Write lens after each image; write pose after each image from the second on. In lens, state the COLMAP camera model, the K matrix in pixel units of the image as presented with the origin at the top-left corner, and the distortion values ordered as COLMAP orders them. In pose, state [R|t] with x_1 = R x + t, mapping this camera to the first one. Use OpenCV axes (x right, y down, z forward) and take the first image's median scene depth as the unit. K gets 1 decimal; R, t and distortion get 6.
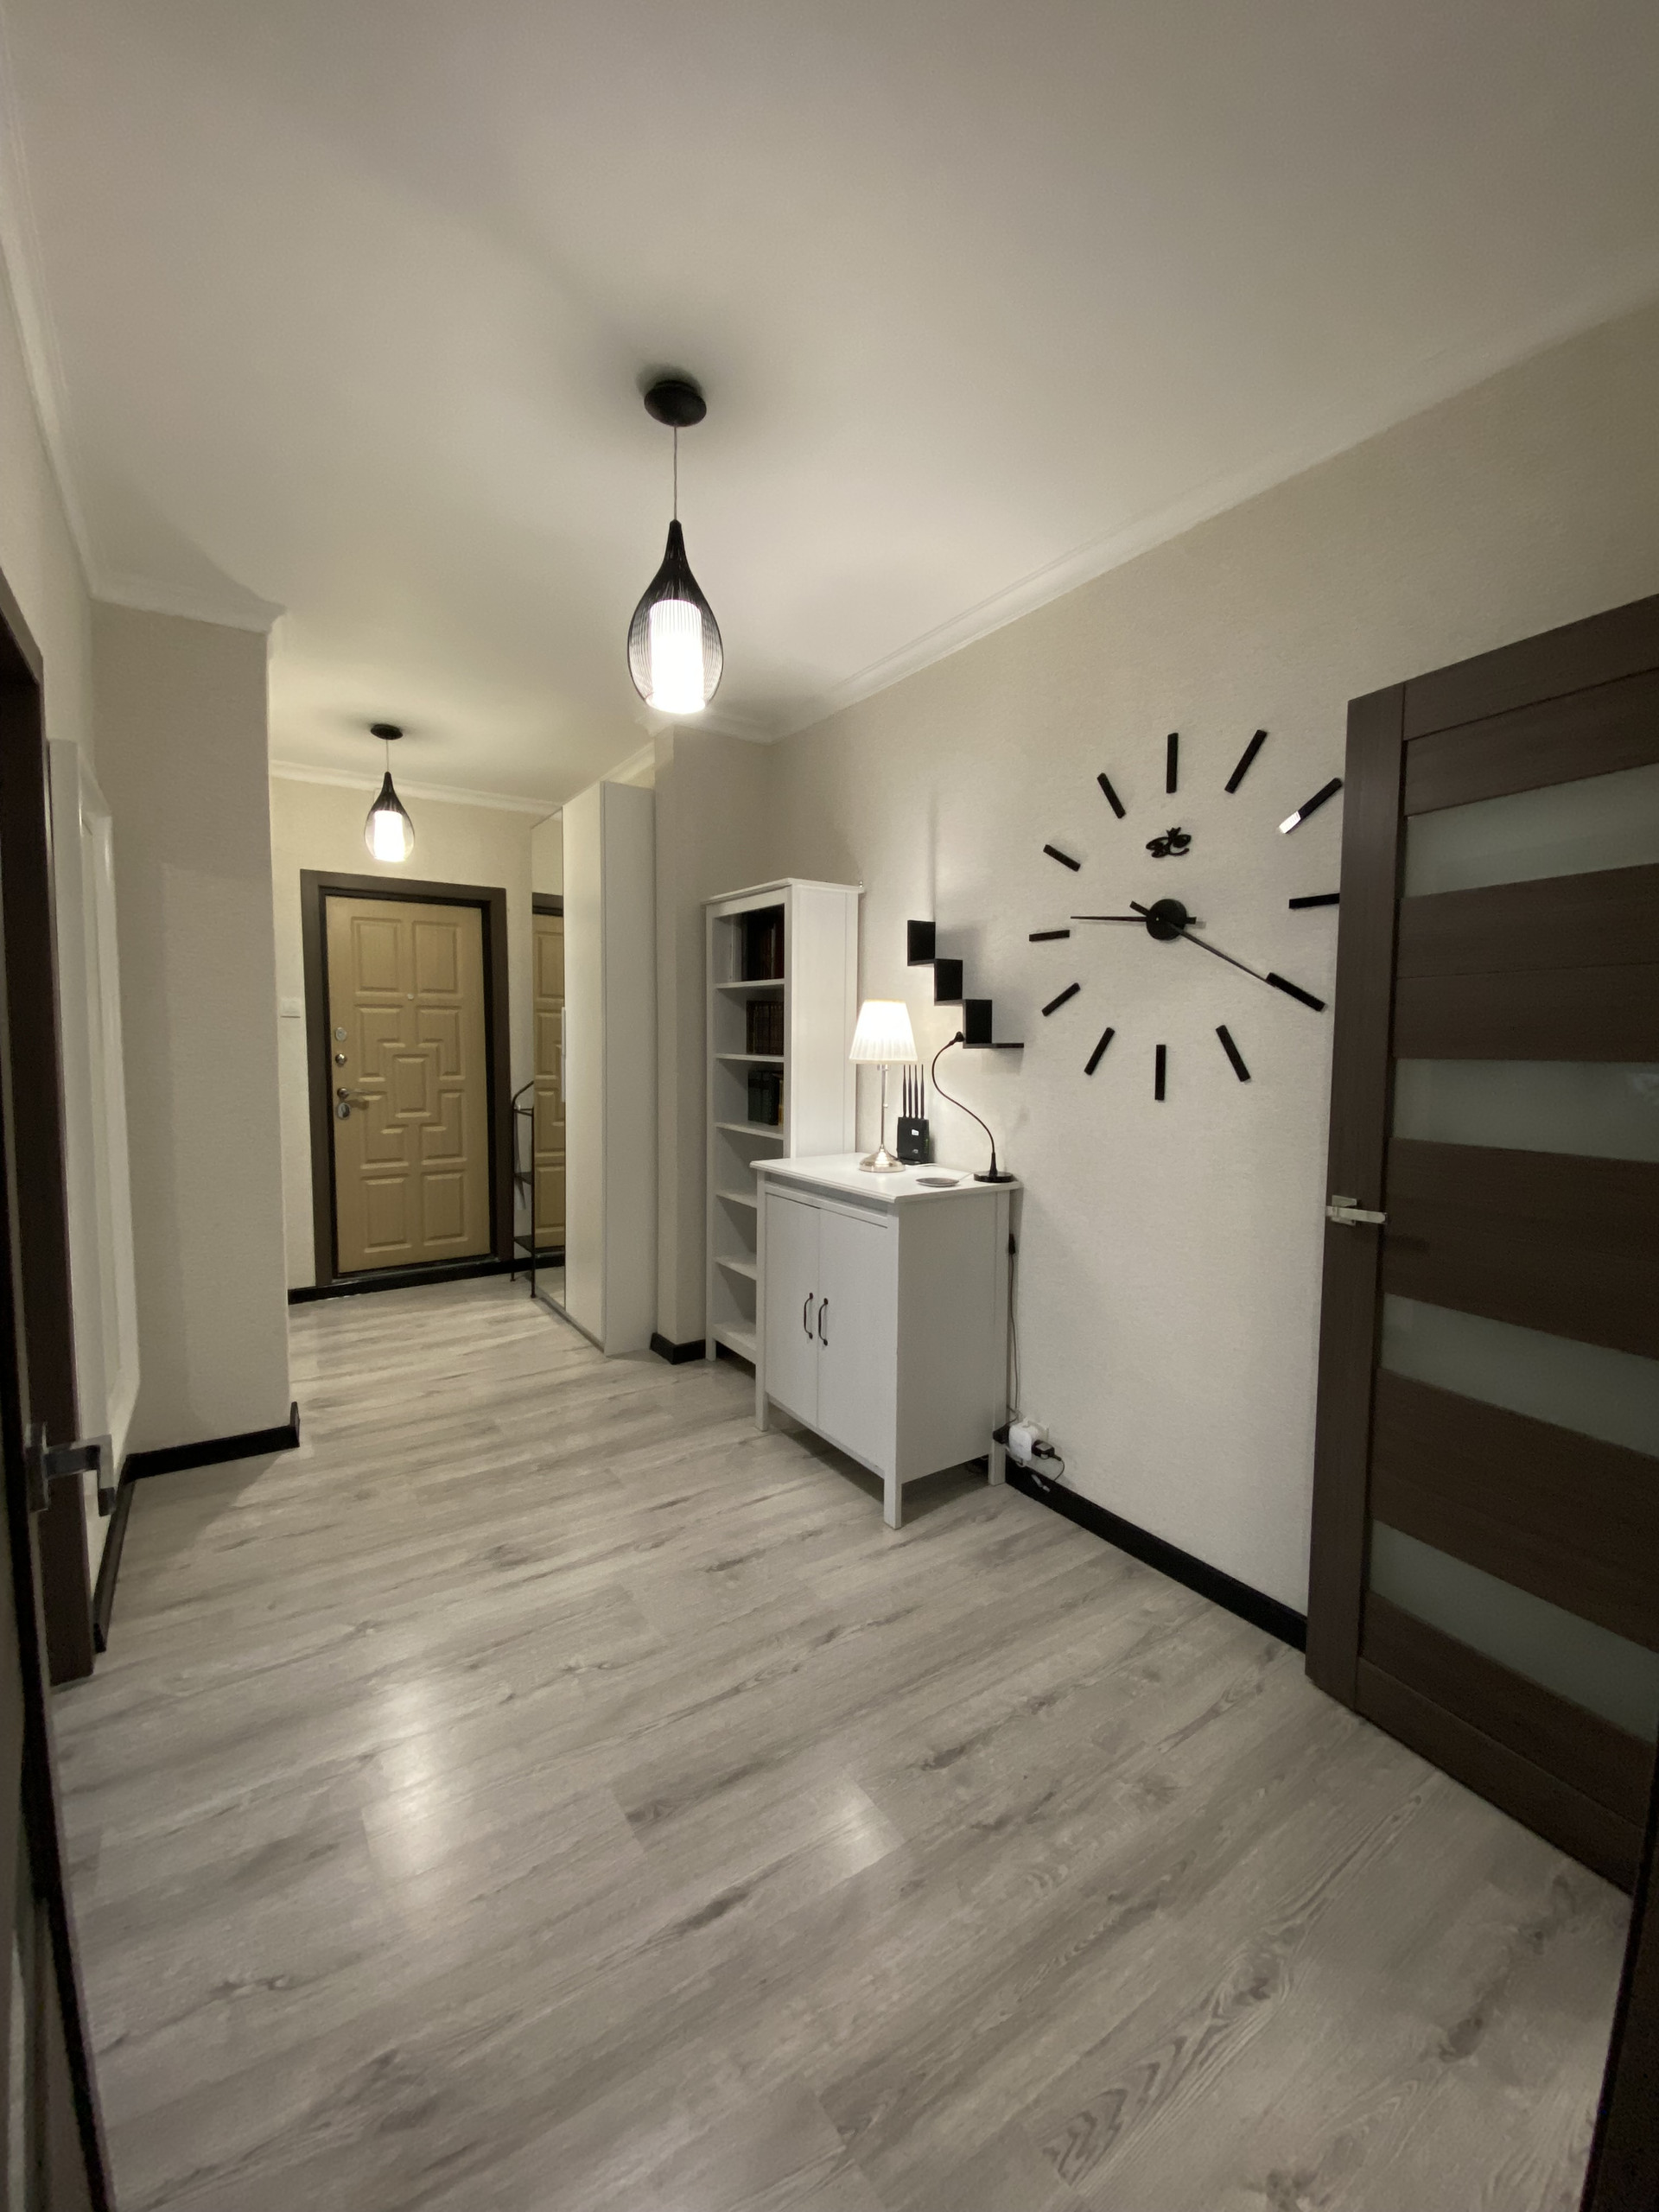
lens RADIAL K [[900.8, 0, 820.6], [0, 900.8, 1092.3], [0, 0, 1]] dist [0.026530, -0.019179]
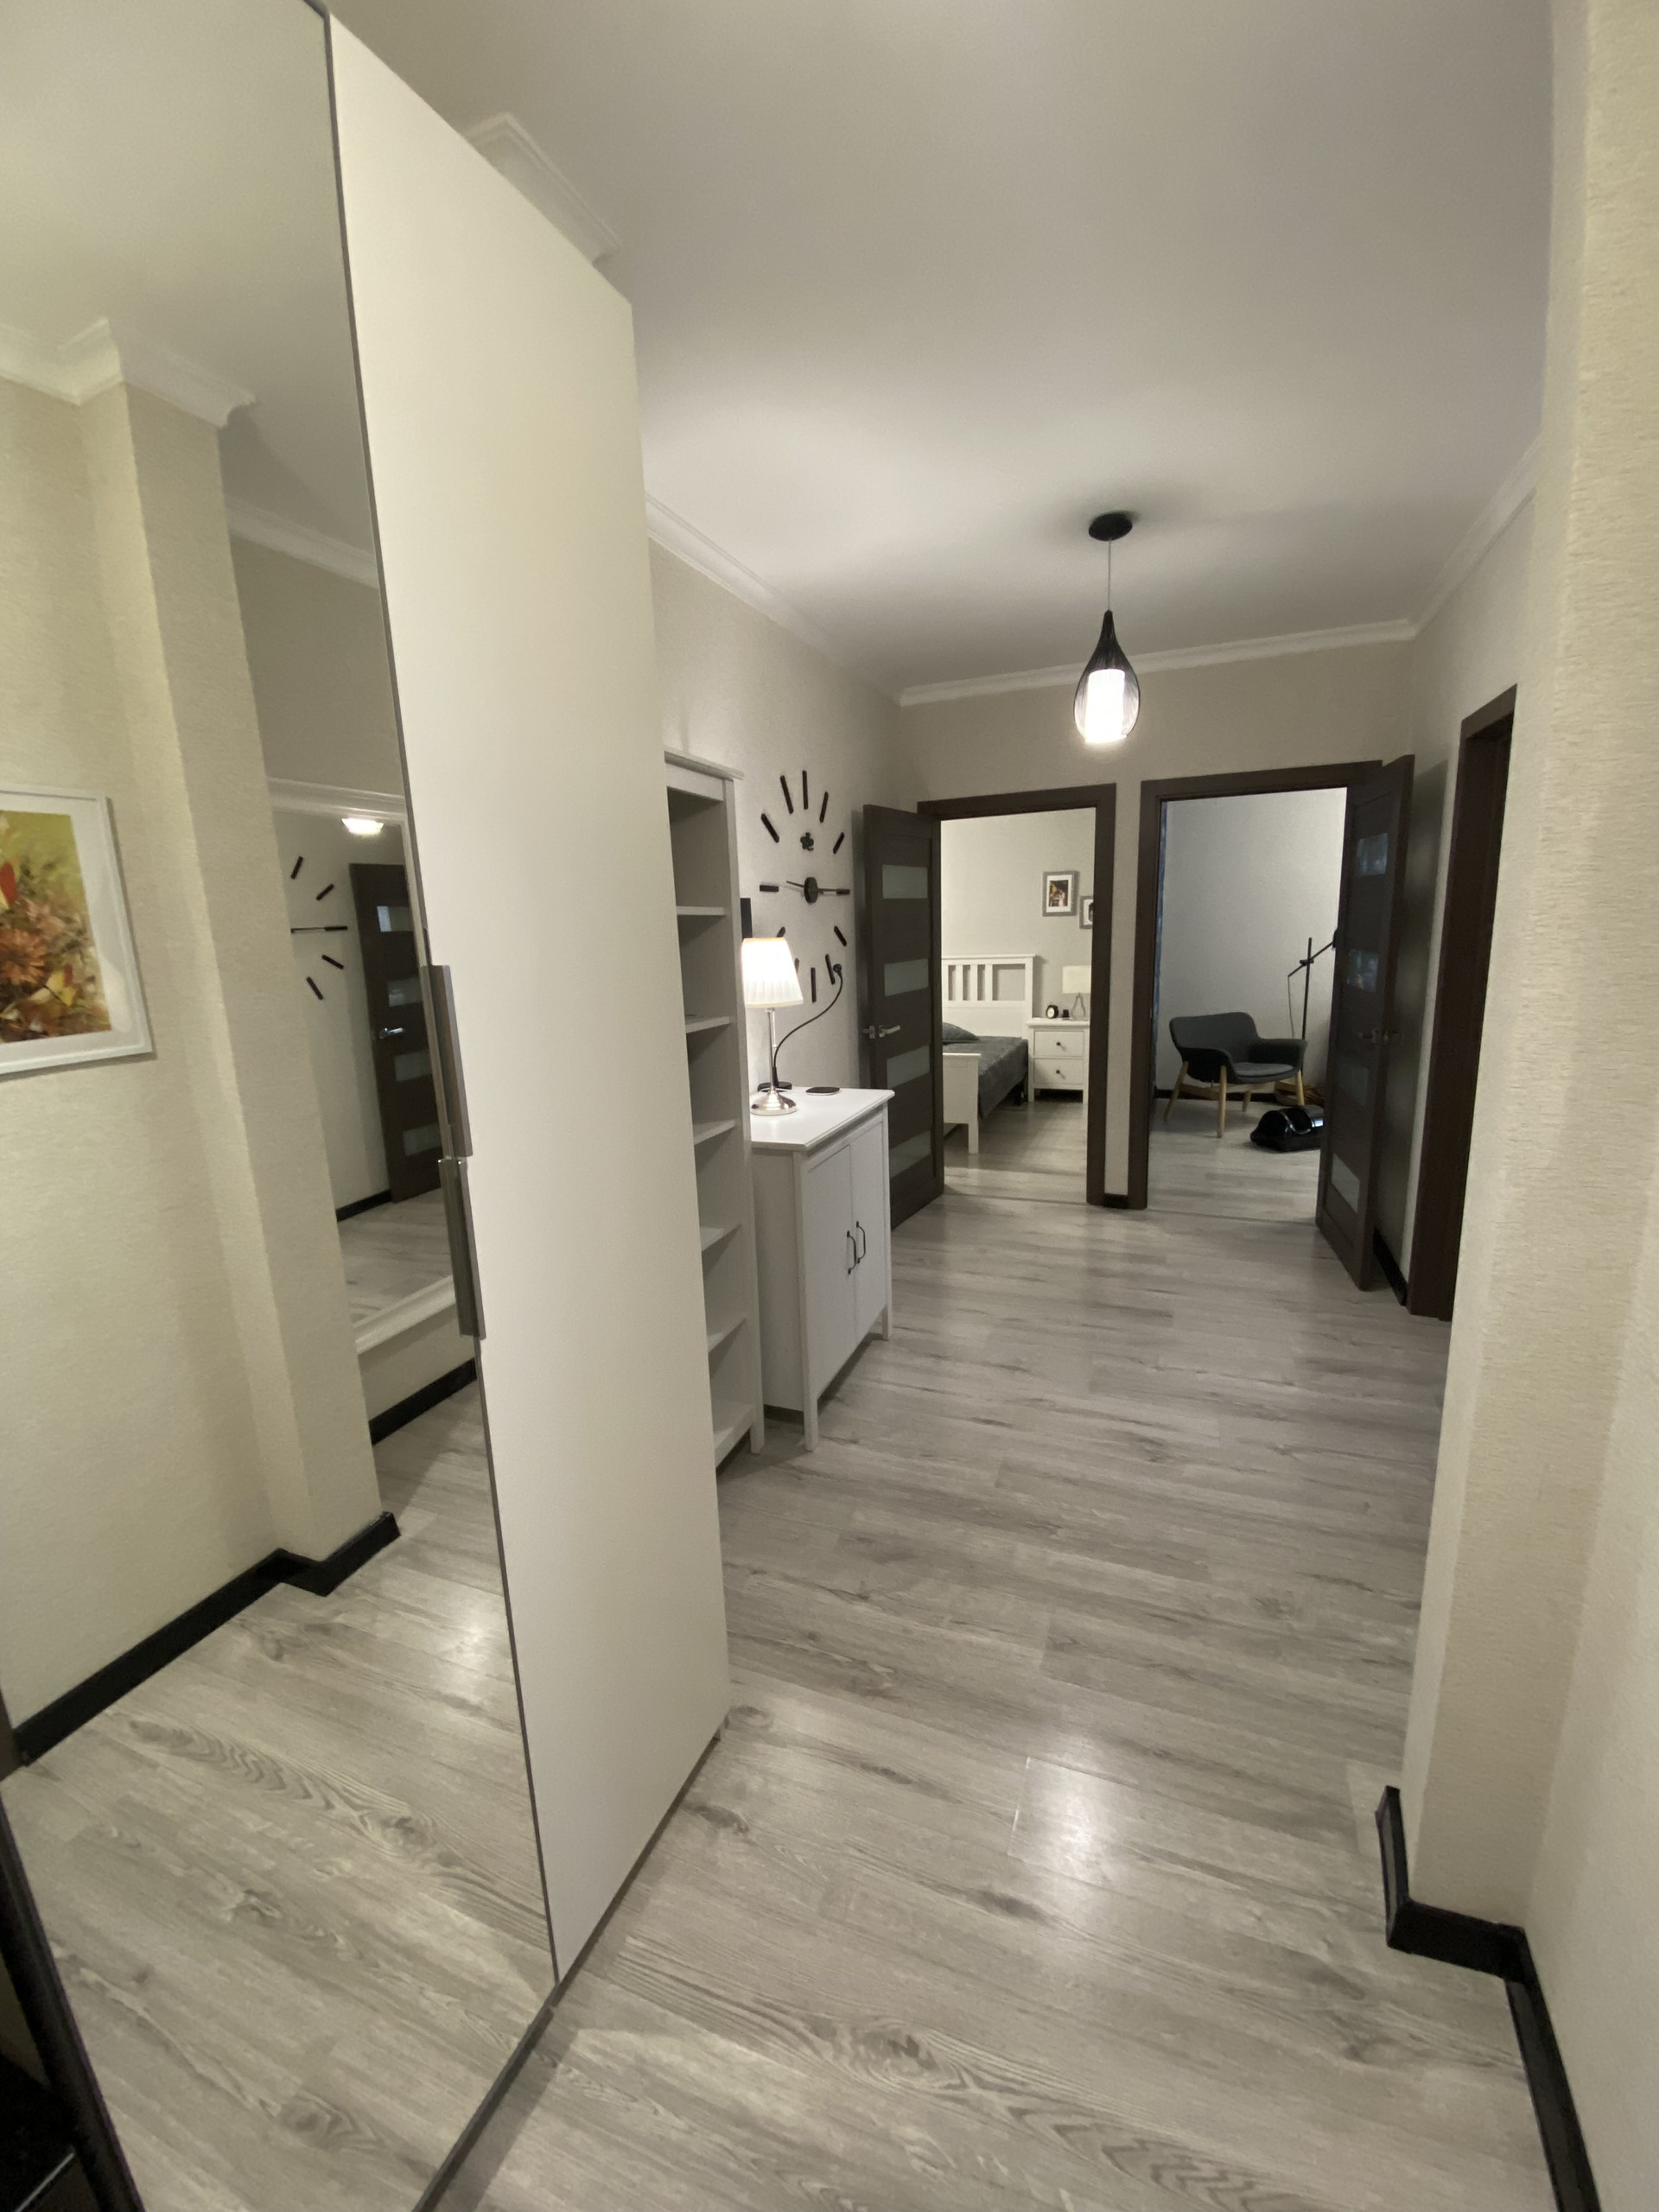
lens RADIAL K [[879.4, 0, 828.4], [0, 879.4, 1104.0], [0, 0, 1]] dist [0.018644, -0.018829]
pose [[-0.564170, -0.150336, 0.811857, -0.975130], [0.084501, 0.967607, 0.237898, -0.192350], [-0.821324, 0.202817, -0.533191, 1.895435]]
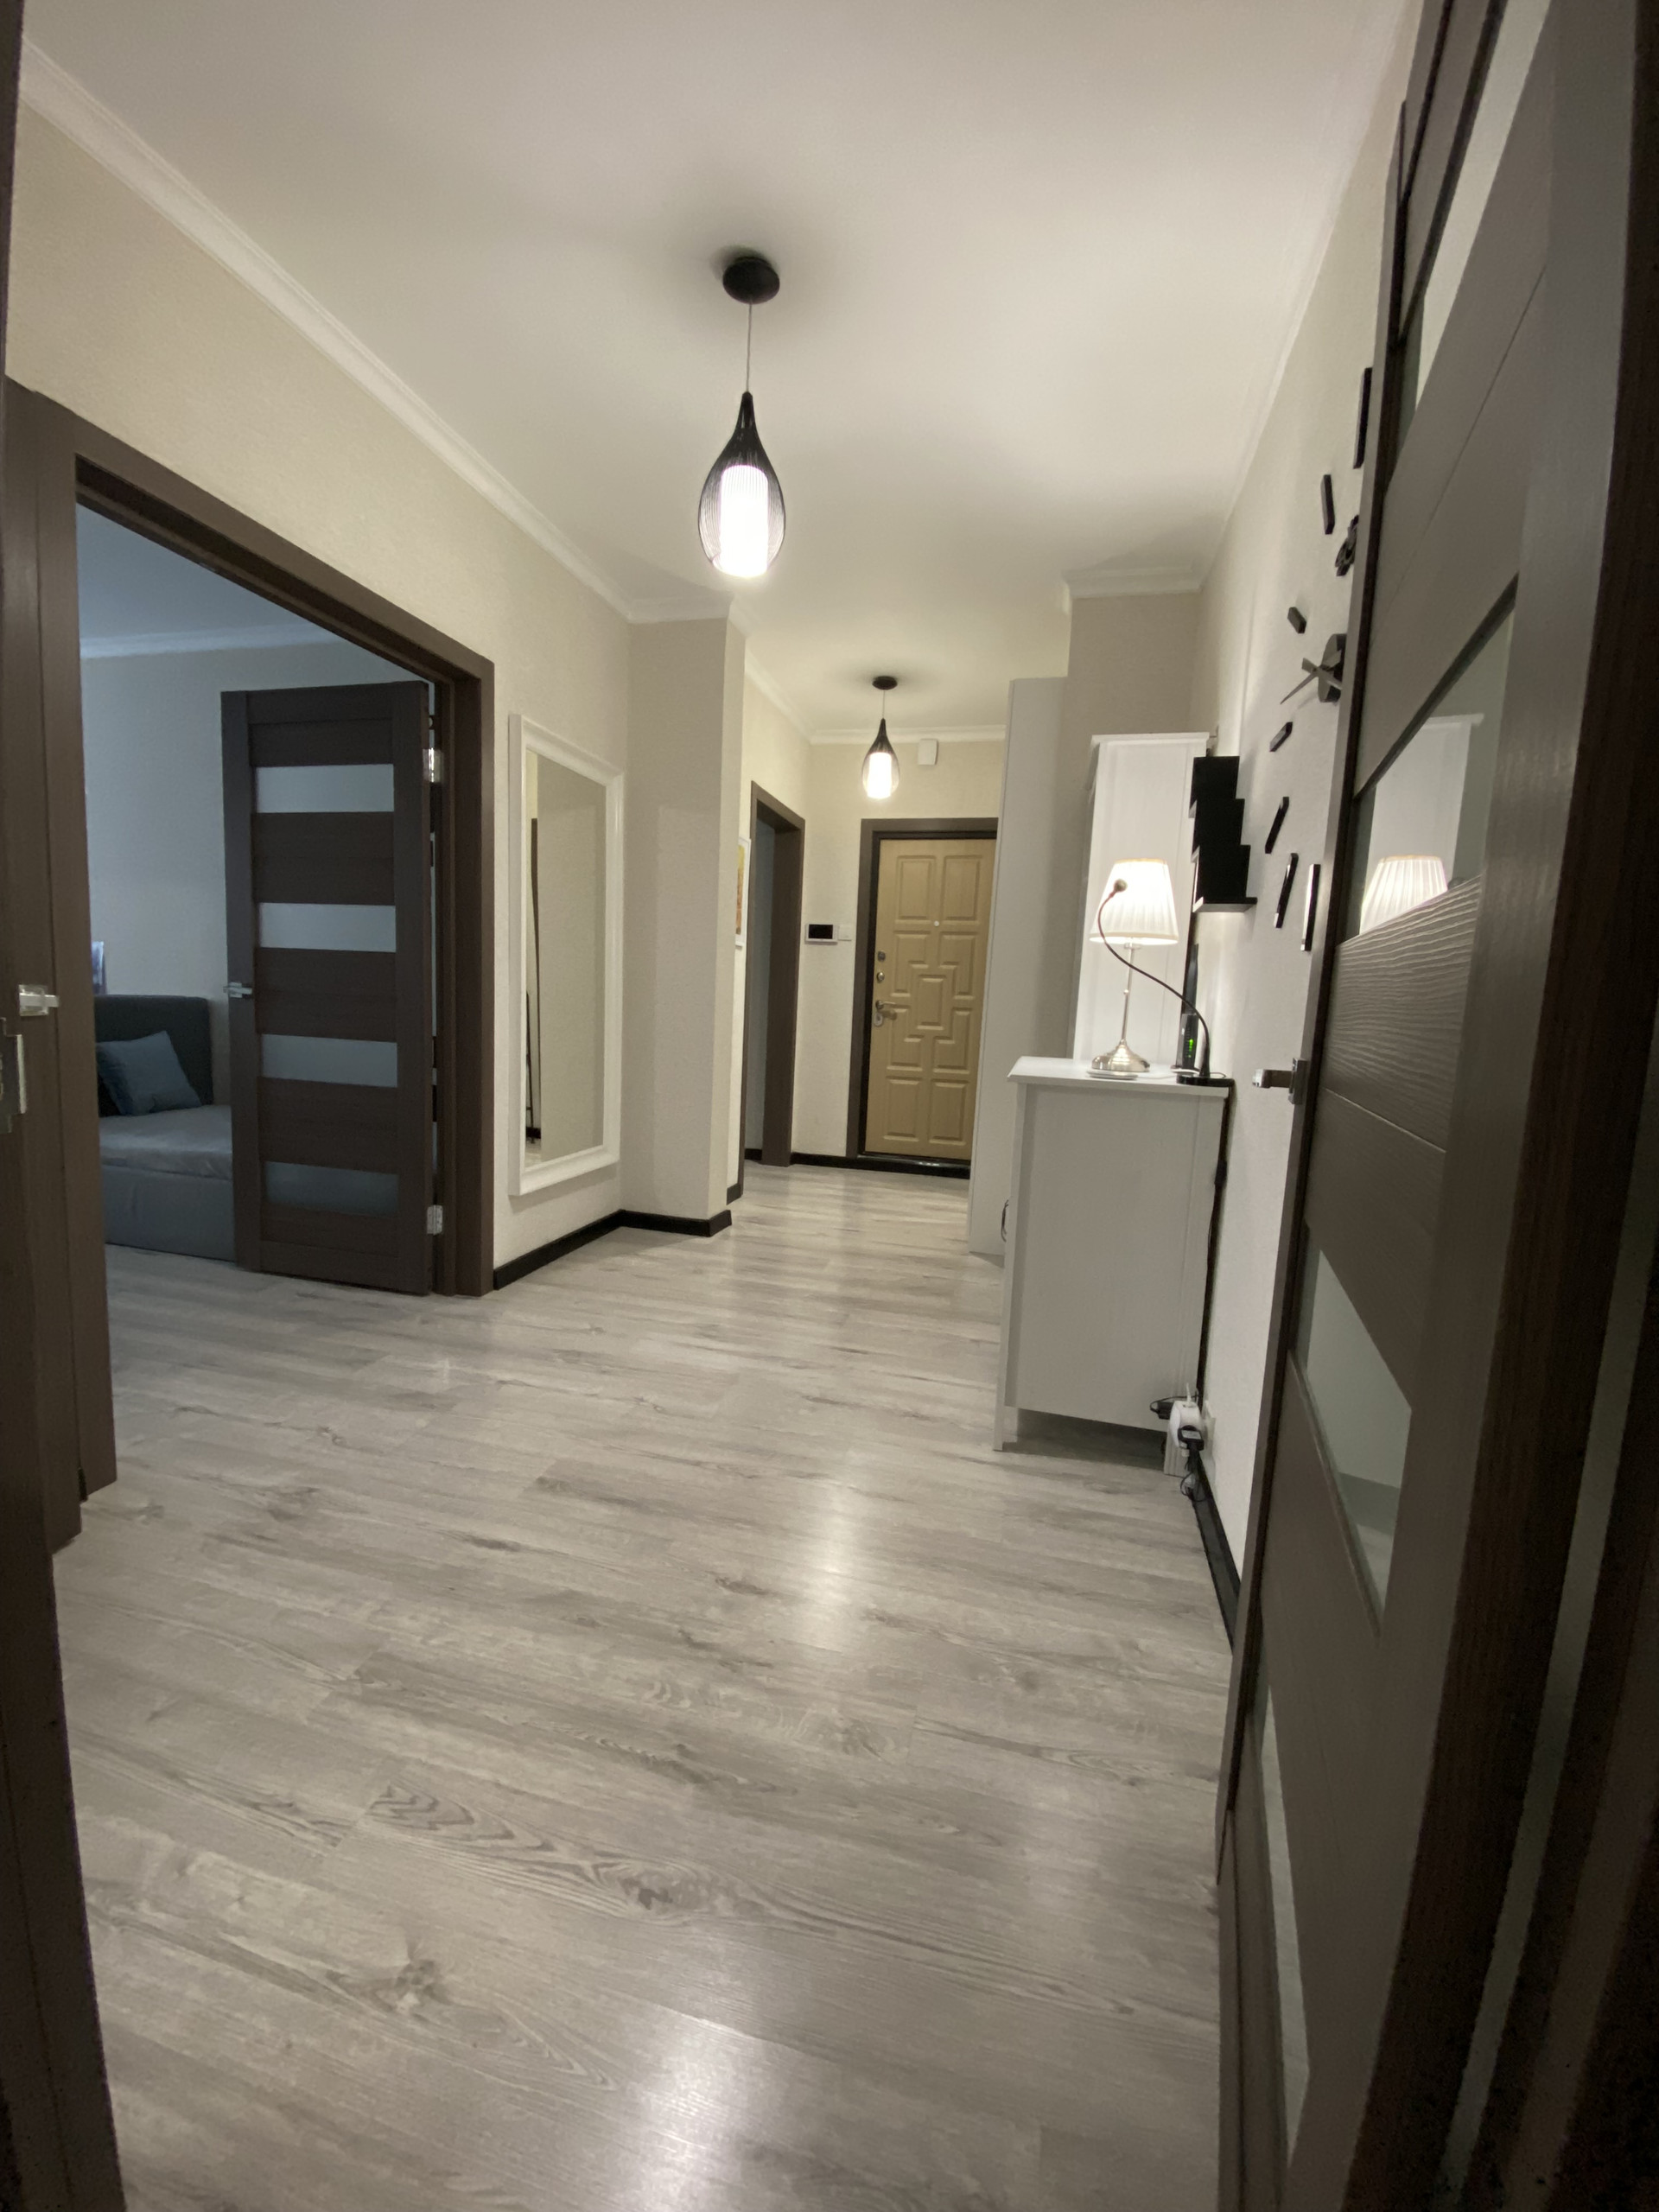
lens RADIAL K [[883.7, 0, 829.5], [0, 883.7, 1106.0], [0, 0, 1]] dist [0.014417, -0.016758]
pose [[0.671987, 0.118177, -0.731073, 0.633203], [-0.090960, 0.992882, 0.076889, 0.104015], [0.734956, 0.014830, 0.677953, 0.314695]]
